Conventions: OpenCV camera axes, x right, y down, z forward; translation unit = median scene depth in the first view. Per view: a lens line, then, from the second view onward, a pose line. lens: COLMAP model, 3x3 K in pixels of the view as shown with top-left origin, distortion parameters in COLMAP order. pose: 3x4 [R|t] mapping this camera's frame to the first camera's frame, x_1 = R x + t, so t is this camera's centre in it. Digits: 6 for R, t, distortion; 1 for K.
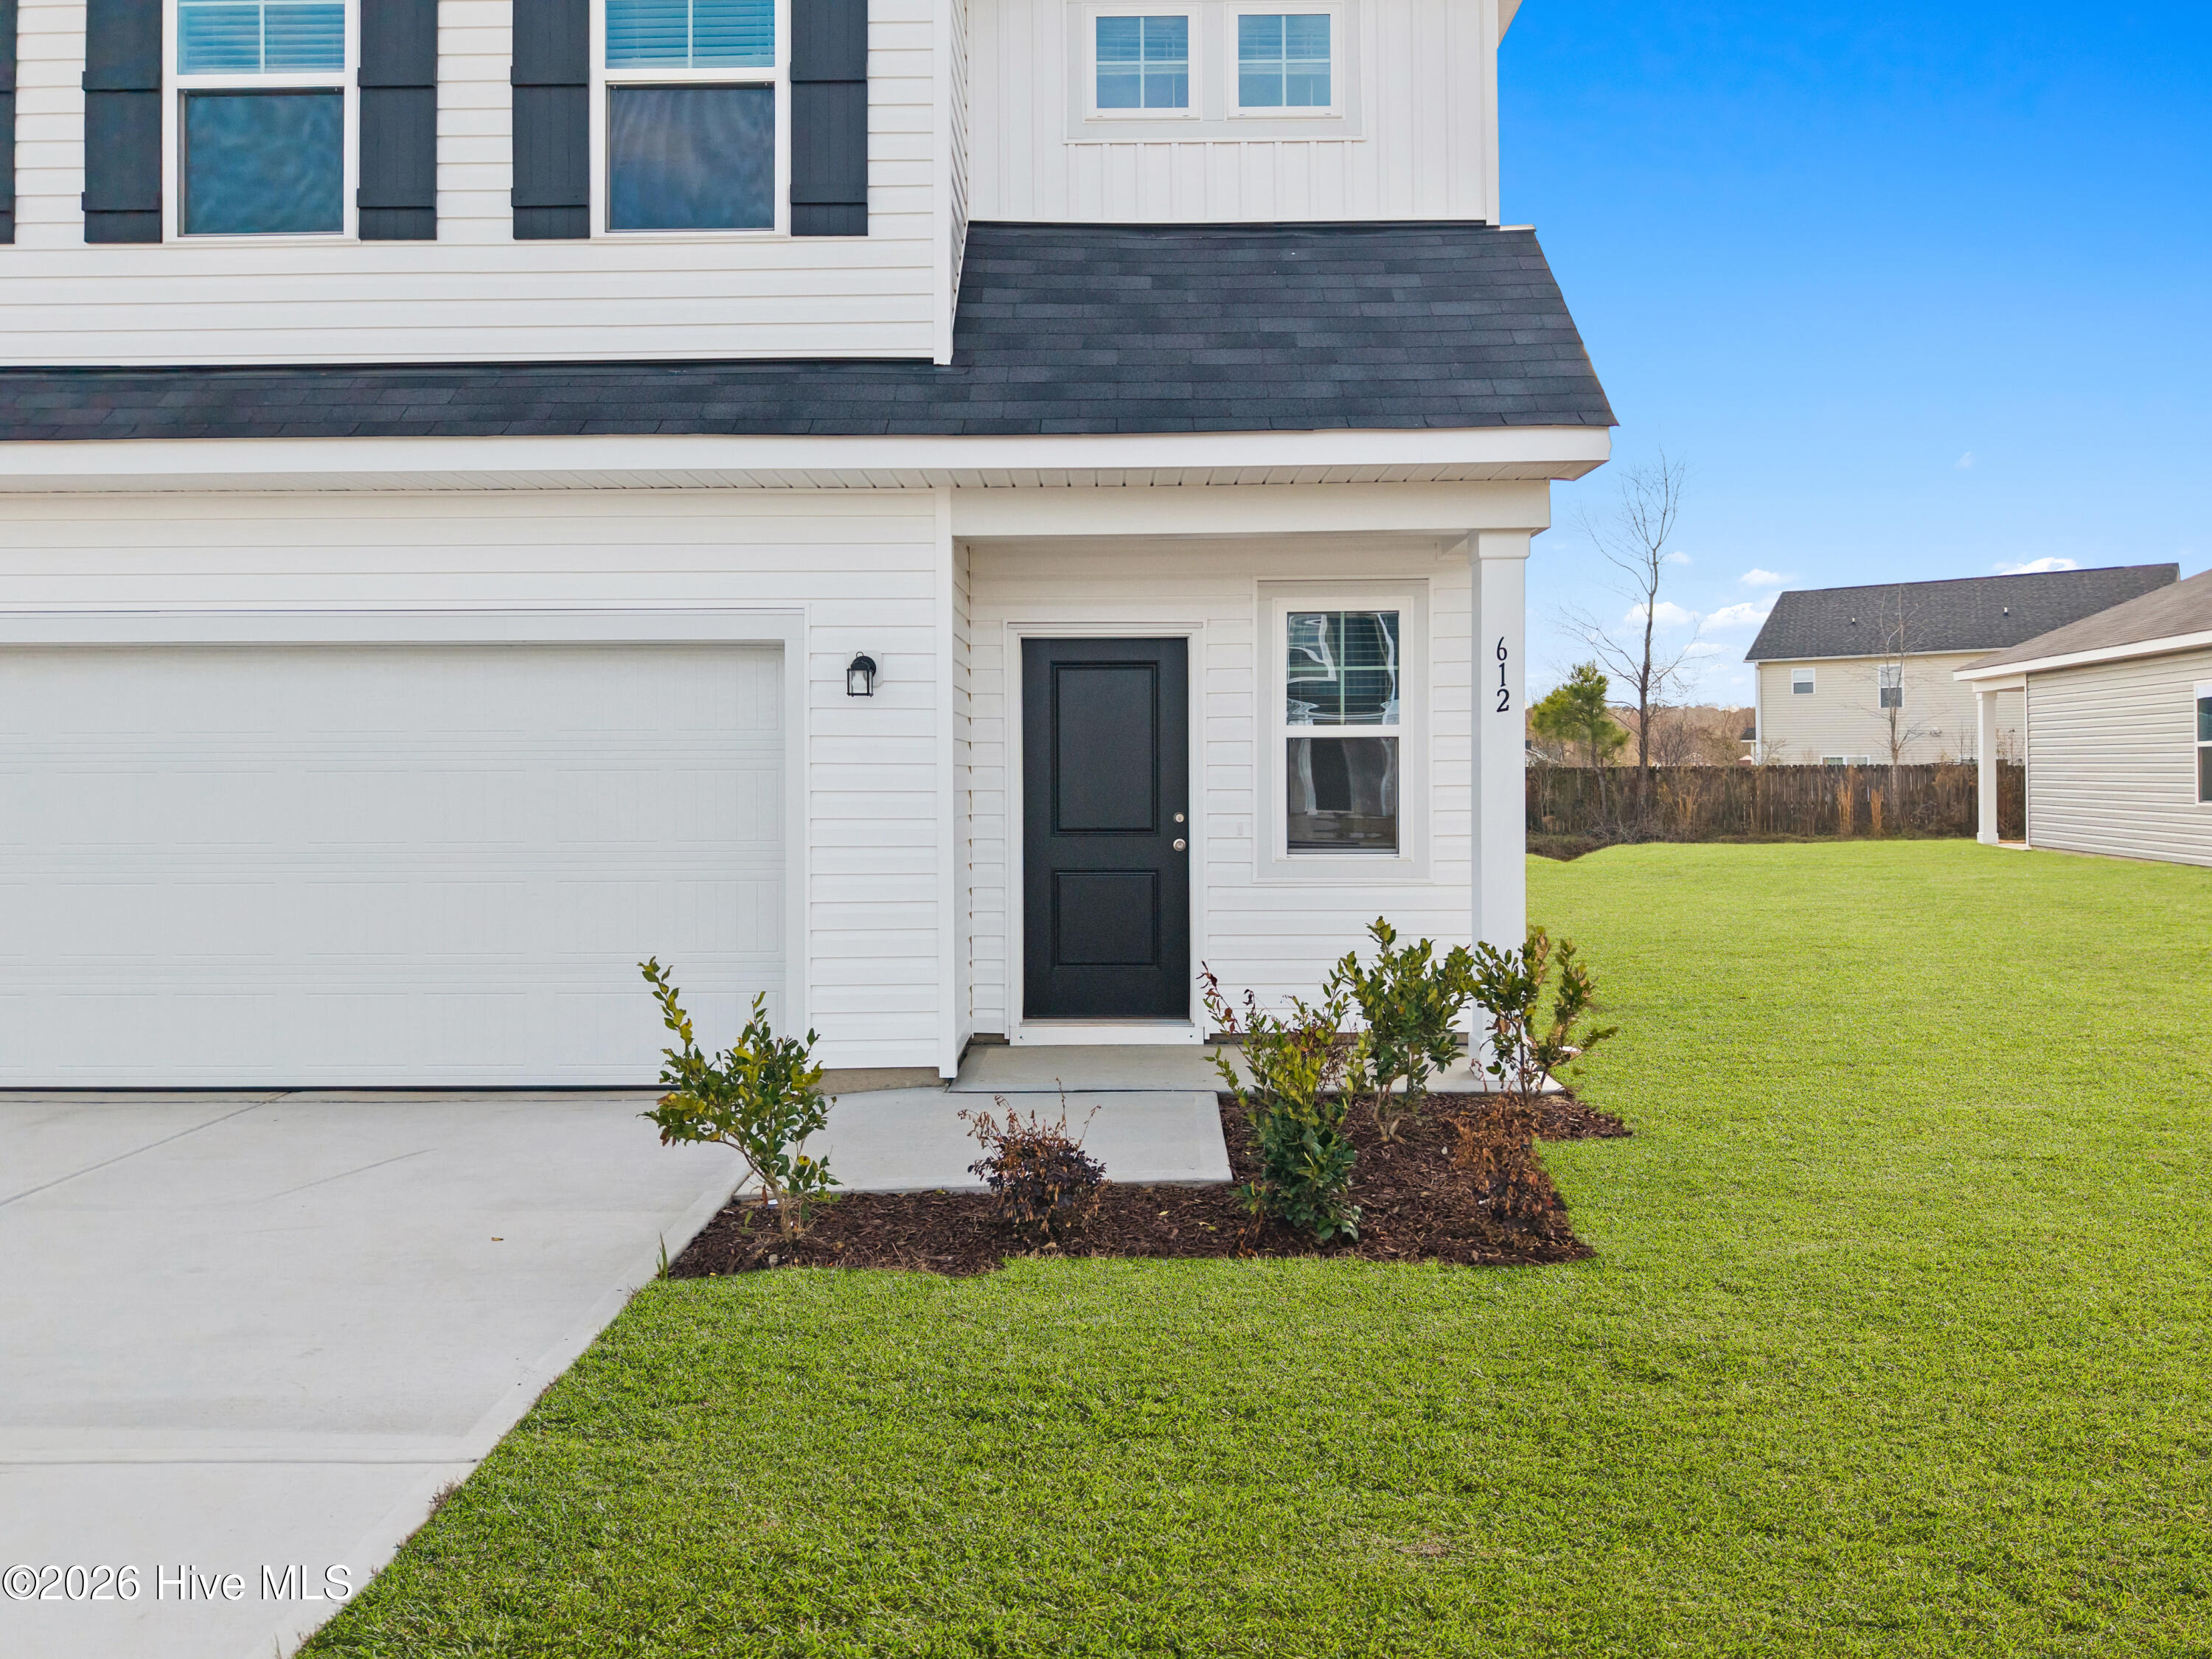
lens RADIAL K [[1481.5, 0, 1113.7], [0, 1481.5, 748.2], [0, 0, 1]] dist [0.059380, -0.055100]
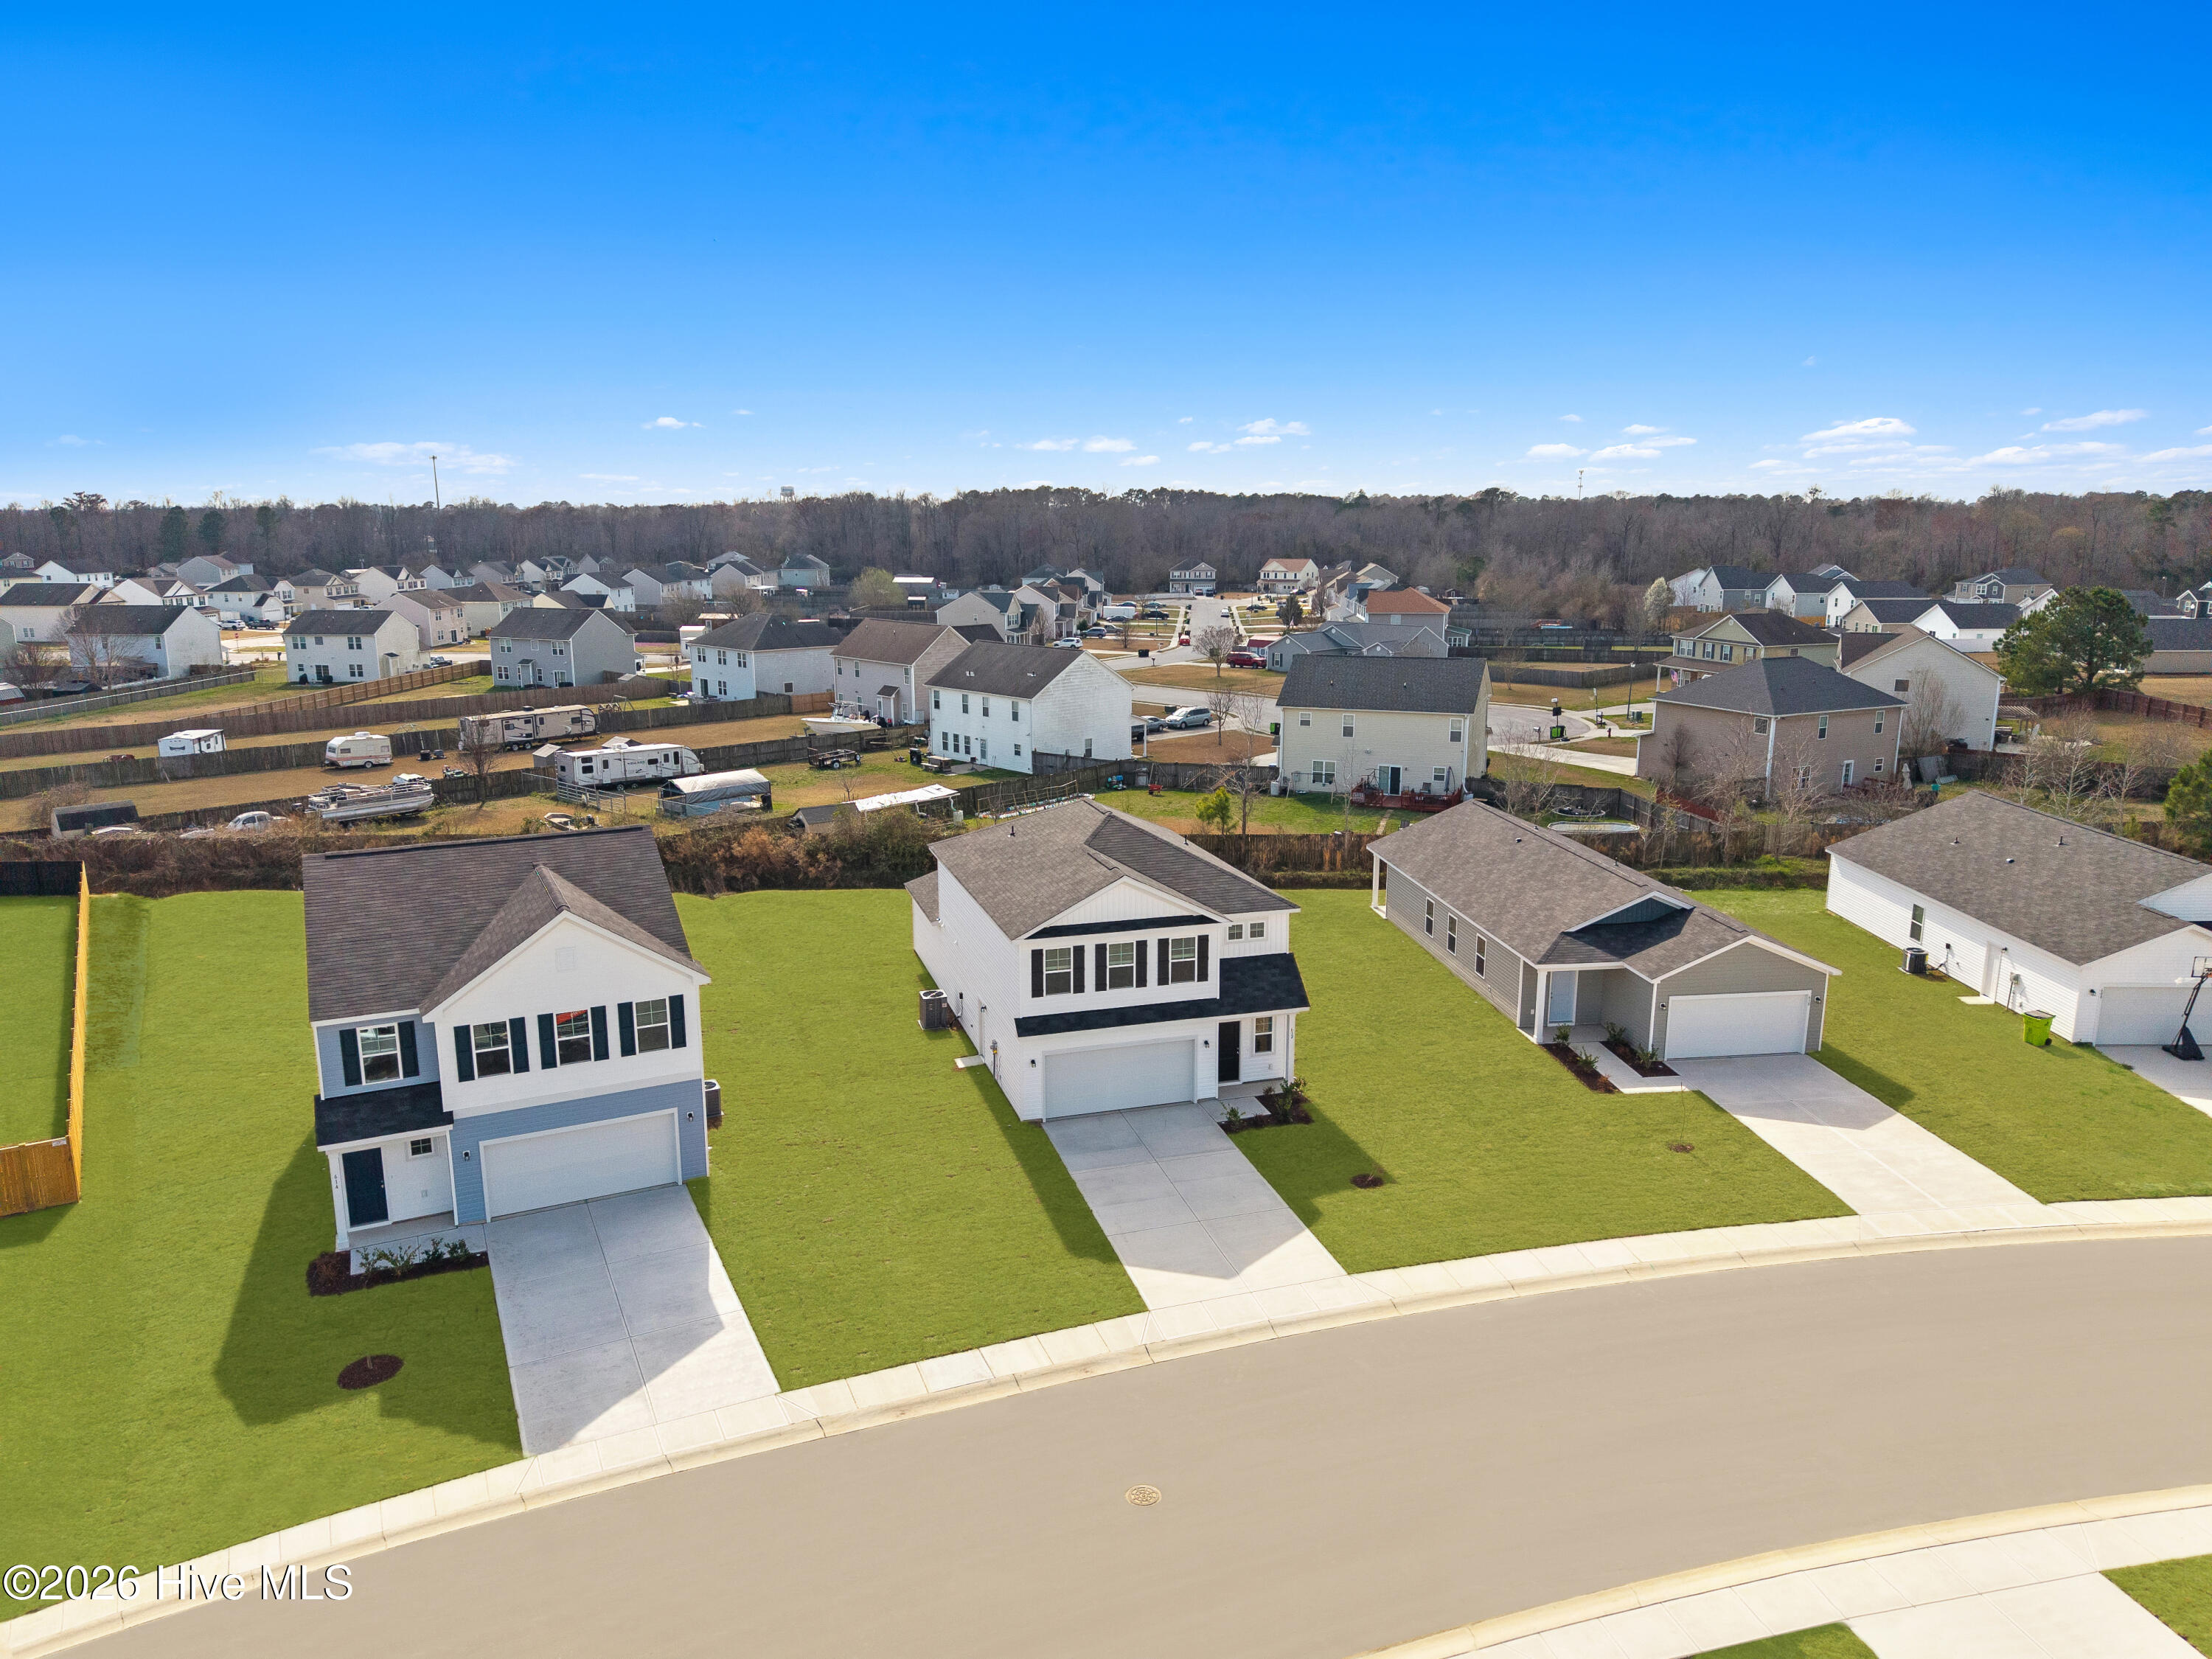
lens RADIAL K [[1494.9, 0, 1105.2], [0, 1494.9, 850.1], [0, 0, 1]] dist [0.030082, -0.007760]
pose [[0.949519, -0.063213, 0.307275, -2.620482], [-0.011873, 0.971546, 0.236554, -2.488008], [-0.313485, -0.228261, 0.921751, -4.898197]]
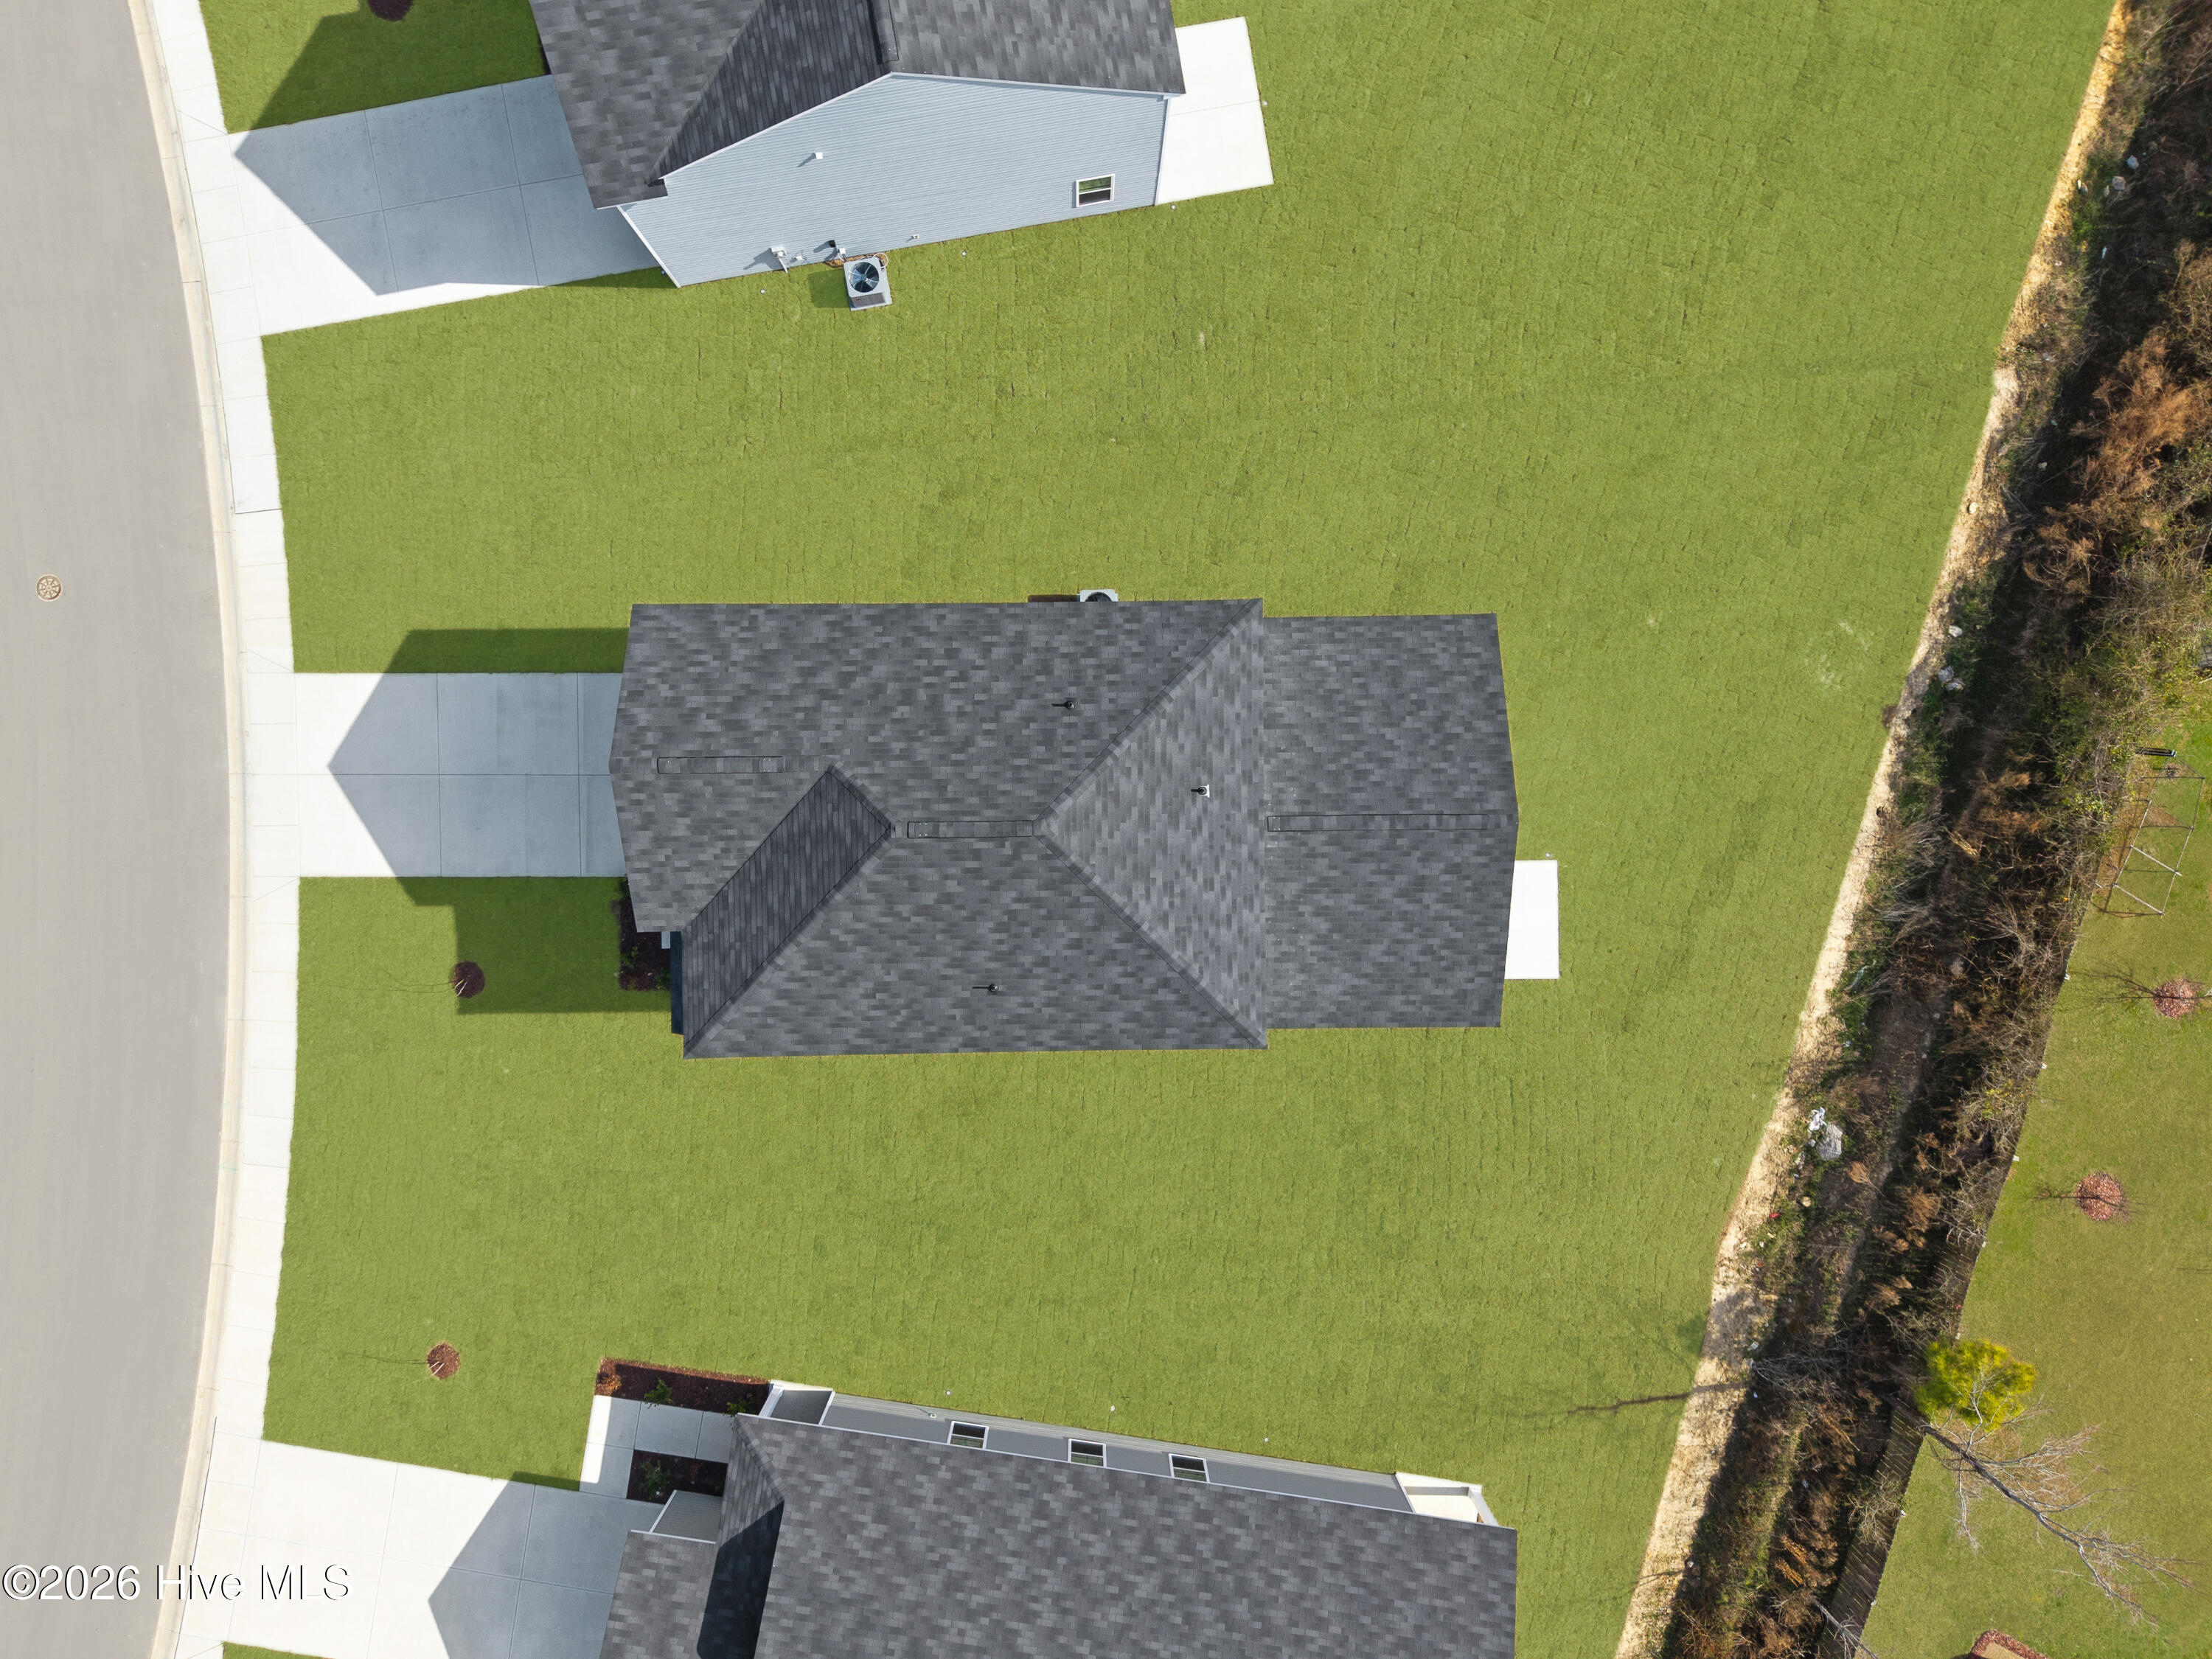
lens RADIAL K [[1494.9, 0, 1105.2], [0, 1494.9, 850.1], [0, 0, 1]] dist [0.030082, -0.007760]
pose [[-0.002517, 0.999655, 0.026126, -0.487676], [-0.032115, -0.026194, 0.999141, -5.483232], [0.999481, 0.001676, 0.032169, 2.258912]]
